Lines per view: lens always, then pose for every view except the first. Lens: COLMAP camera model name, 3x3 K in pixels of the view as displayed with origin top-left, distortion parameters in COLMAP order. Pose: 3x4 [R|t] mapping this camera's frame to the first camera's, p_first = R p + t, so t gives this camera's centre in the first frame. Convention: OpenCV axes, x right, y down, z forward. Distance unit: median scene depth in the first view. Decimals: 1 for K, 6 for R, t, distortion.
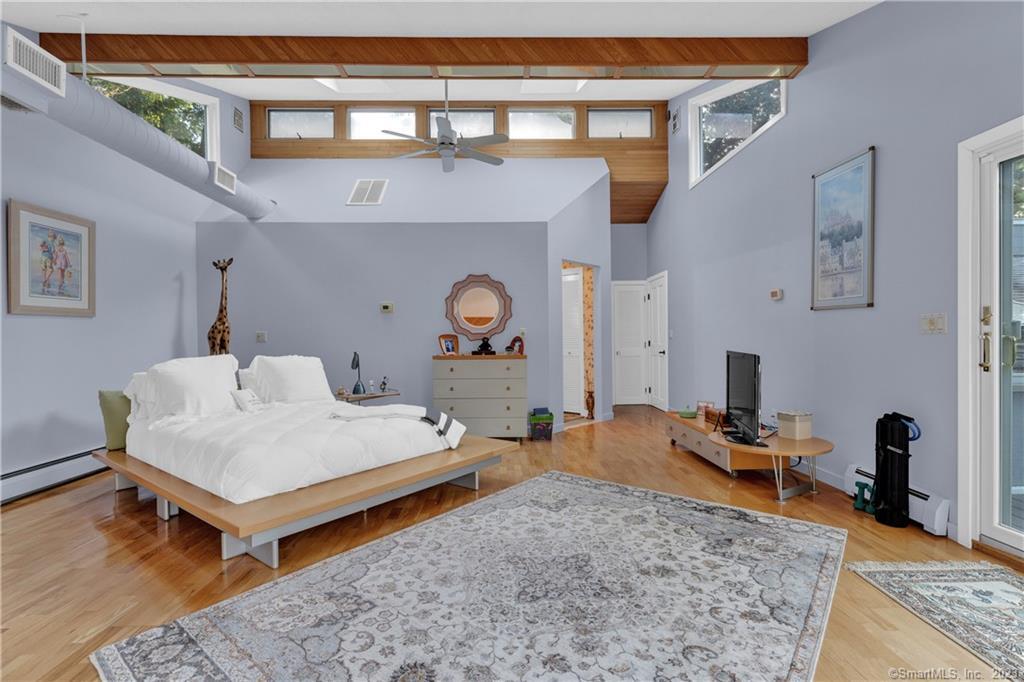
lens RADIAL K [[477.1, 0, 511.4], [0, 477.1, 348.4], [0, 0, 1]] dist [-0.004059, -0.000125]
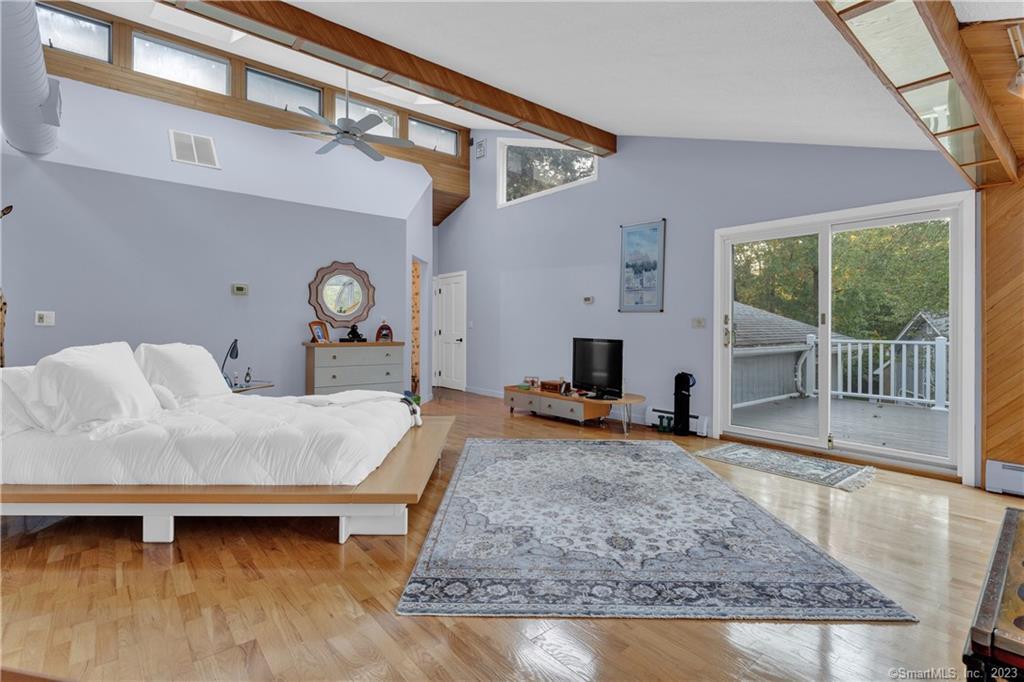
lens RADIAL K [[477.1, 0, 519.6], [0, 477.1, 331.0], [0, 0, 1]] dist [-0.004059, -0.000125]
pose [[0.784522, 0.010761, 0.620007, -0.656344], [-0.002002, 0.999888, -0.014821, 0.006782], [-0.620097, 0.010386, 0.784456, -0.018836]]
